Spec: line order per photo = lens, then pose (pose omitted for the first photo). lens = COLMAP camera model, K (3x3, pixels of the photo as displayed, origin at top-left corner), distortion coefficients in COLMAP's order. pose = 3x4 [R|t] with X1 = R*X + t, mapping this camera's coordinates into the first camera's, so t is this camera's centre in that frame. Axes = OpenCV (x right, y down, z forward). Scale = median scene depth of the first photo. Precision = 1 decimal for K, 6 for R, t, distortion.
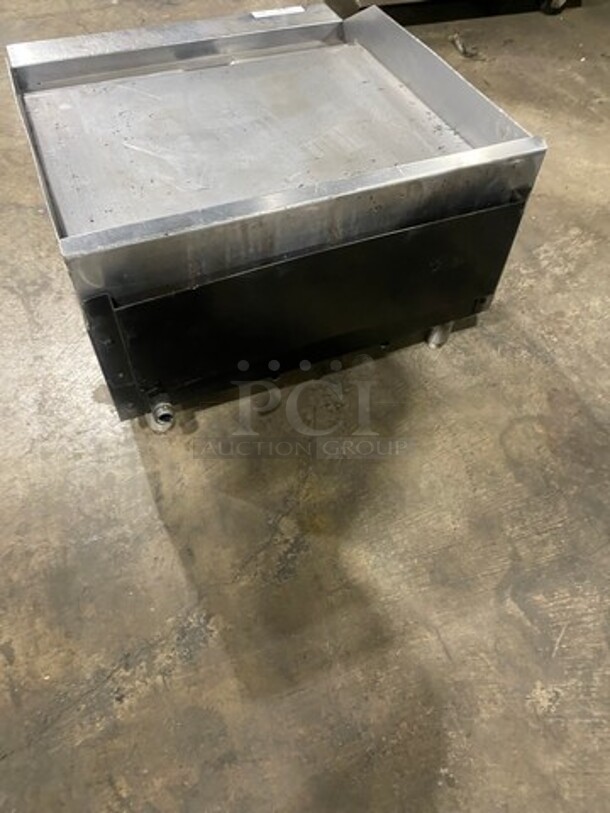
lens RADIAL K [[609.8, 0, 305.0], [0, 609.8, 406.5], [0, 0, 1]] dist [0.005877, -0.000120]
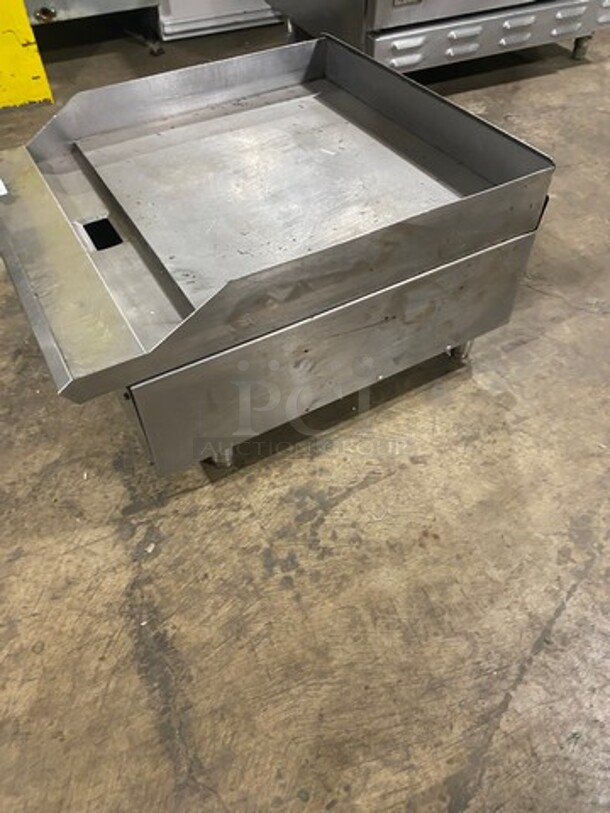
lens RADIAL K [[609.8, 0, 305.0], [0, 609.8, 406.5], [0, 0, 1]] dist [0.005877, -0.000120]
pose [[-0.119104, -0.755466, 0.644271, -0.895350], [0.801426, 0.309902, 0.511544, -0.671014], [-0.586115, 0.577262, 0.568539, 0.488767]]
